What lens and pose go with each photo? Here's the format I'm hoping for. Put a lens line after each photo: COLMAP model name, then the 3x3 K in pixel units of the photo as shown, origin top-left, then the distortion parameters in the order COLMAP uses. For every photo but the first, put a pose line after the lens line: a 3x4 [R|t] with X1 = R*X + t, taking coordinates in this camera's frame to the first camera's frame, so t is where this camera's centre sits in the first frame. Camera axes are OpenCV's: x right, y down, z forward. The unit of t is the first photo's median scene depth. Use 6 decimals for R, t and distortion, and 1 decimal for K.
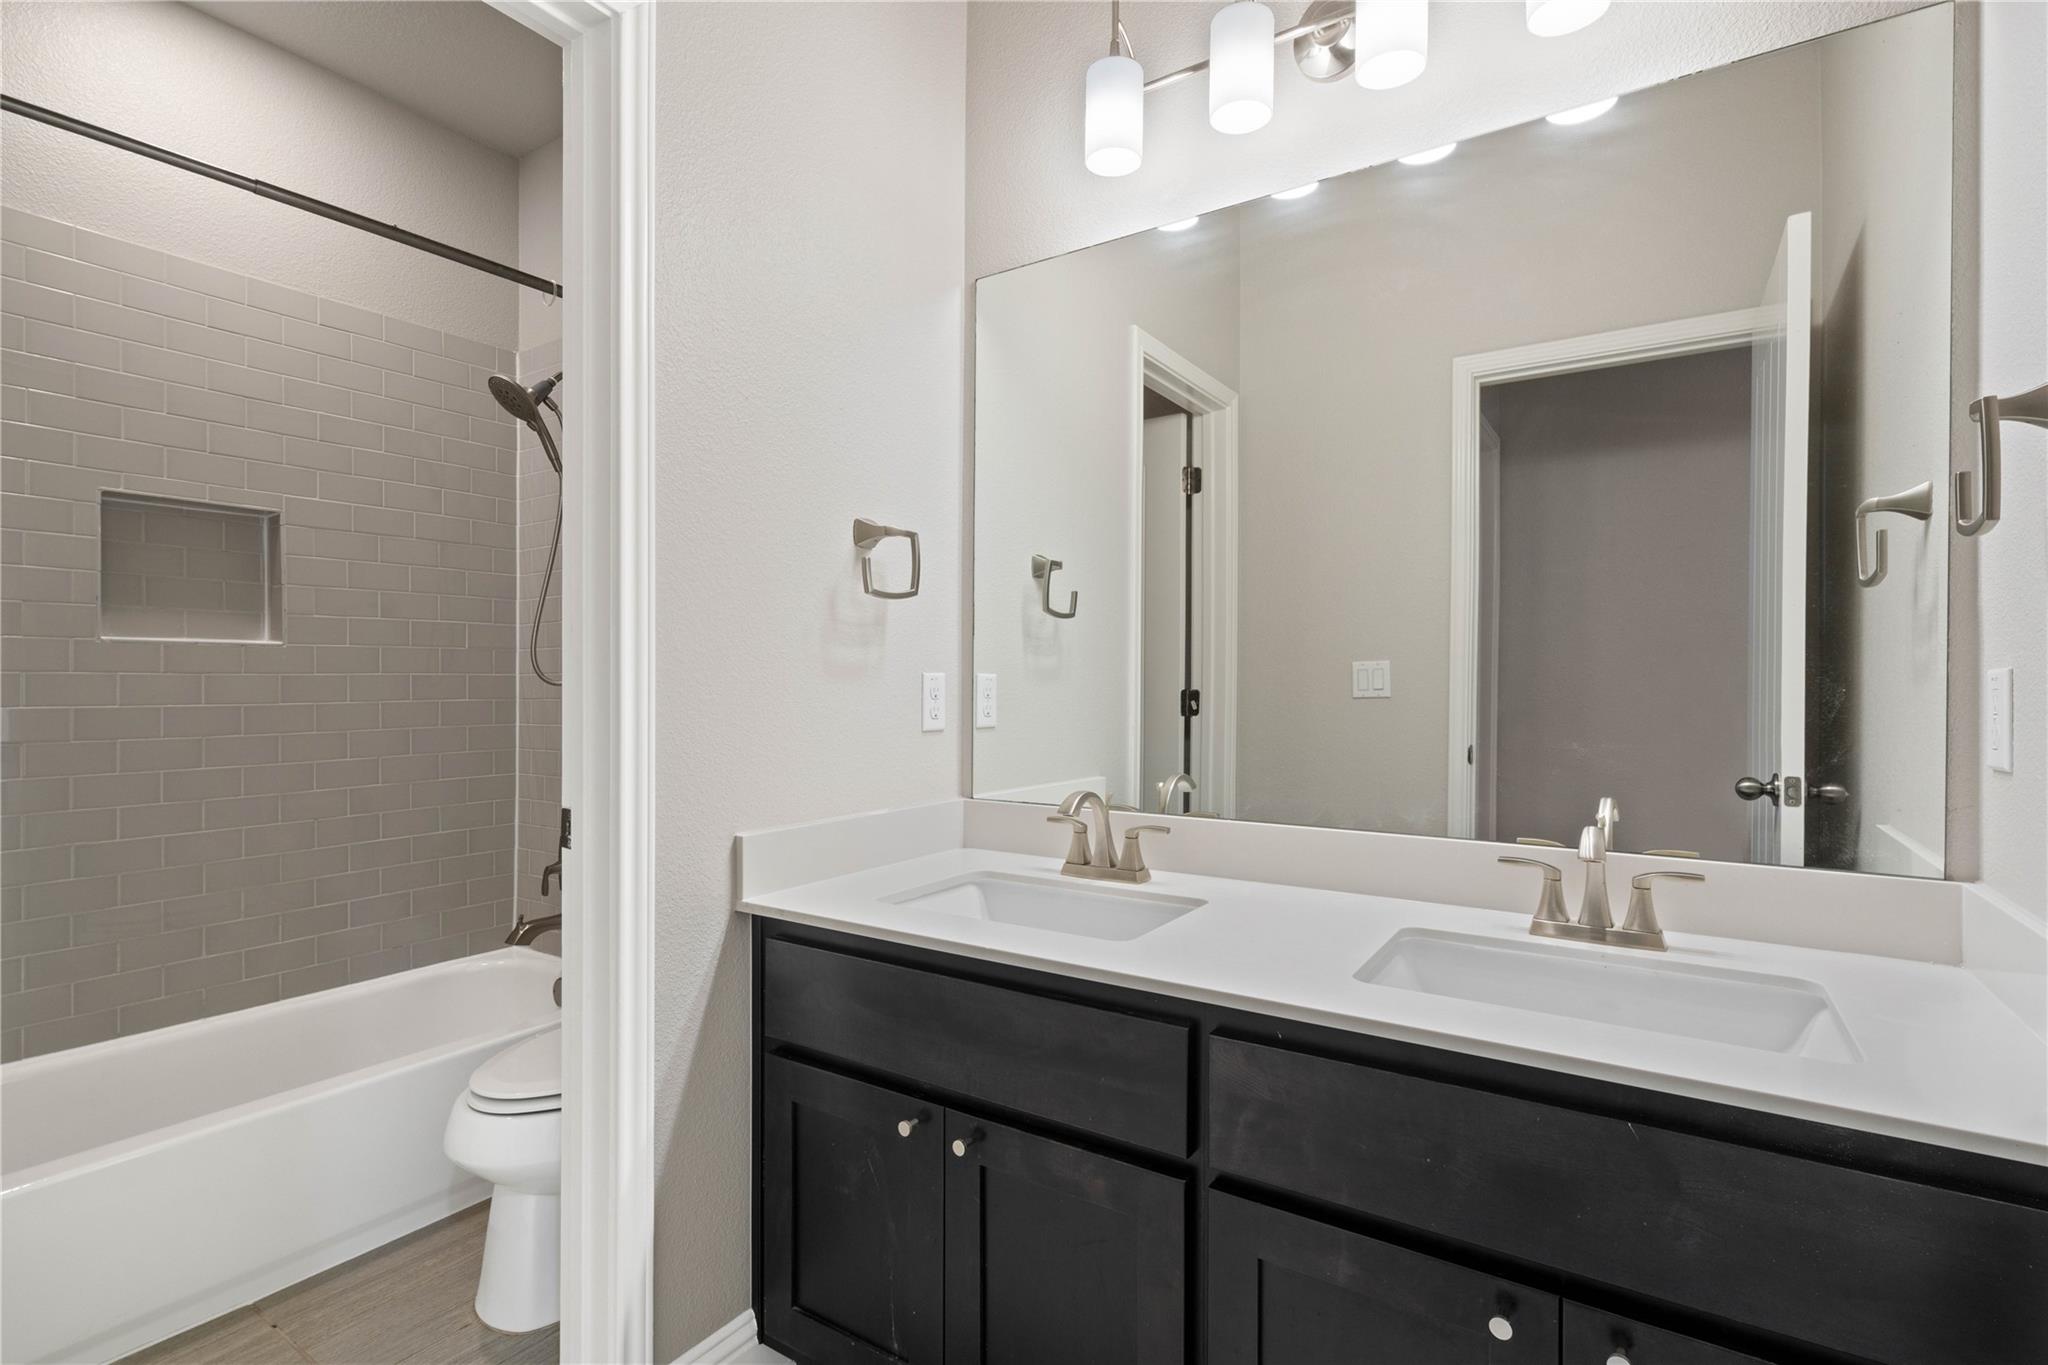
lens RADIAL K [[950.0, 0, 1033.2], [0, 950.0, 678.2], [0, 0, 1]] dist [0.001374, 0.000551]
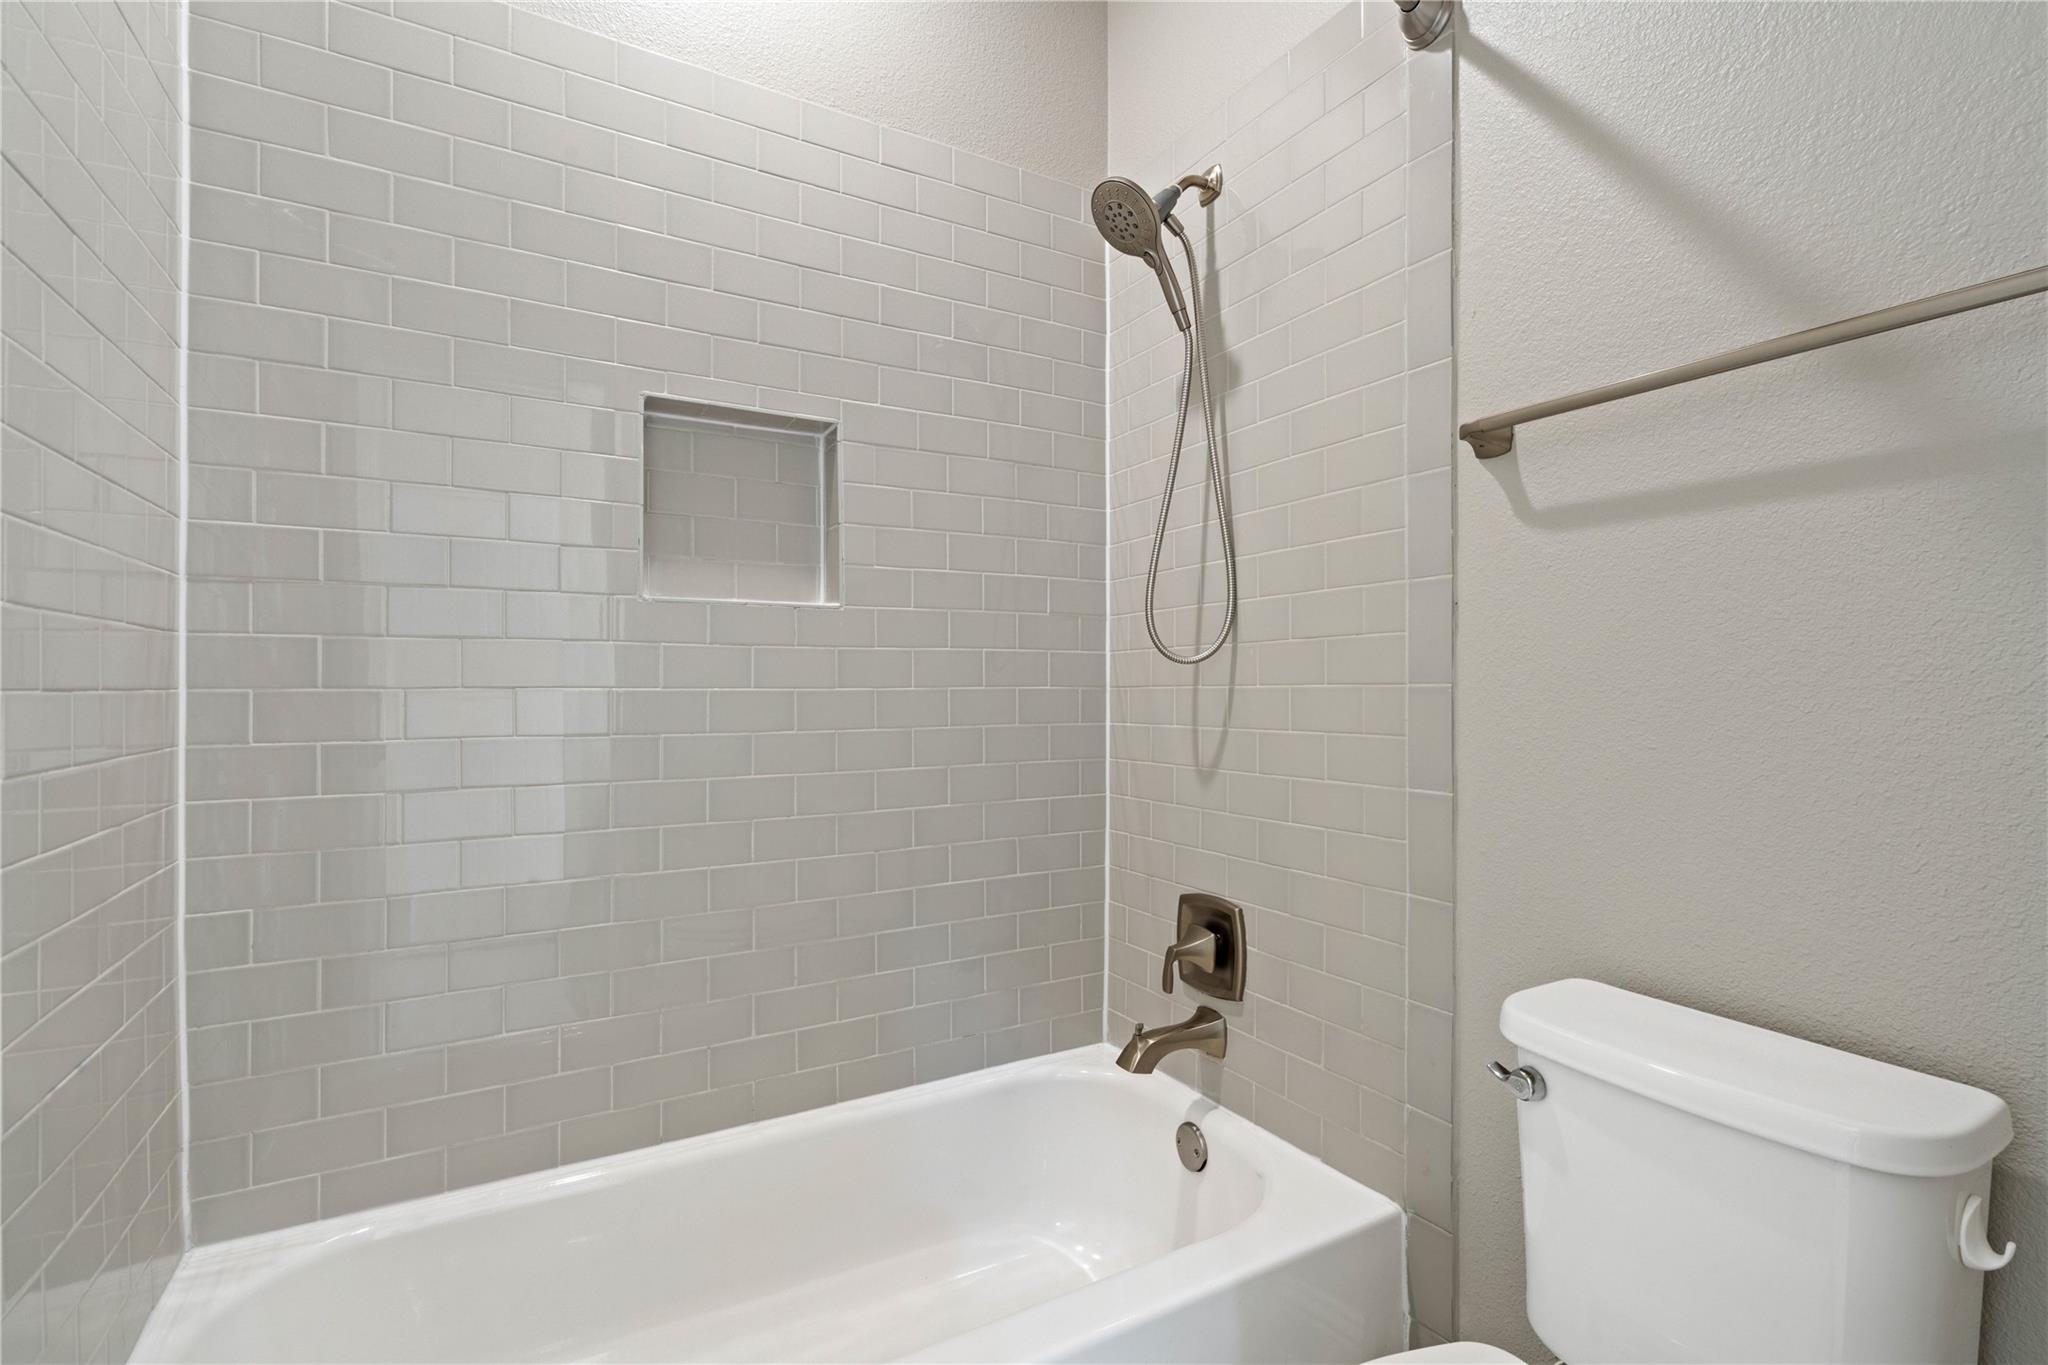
lens RADIAL K [[950.0, 0, 1024.3], [0, 950.0, 683.9], [0, 0, 1]] dist [0.001374, 0.000551]
pose [[0.891724, 0.003707, -0.452565, -0.336181], [-0.001640, 0.999986, 0.004960, 0.018956], [0.452577, -0.003681, 0.891718, 0.418088]]
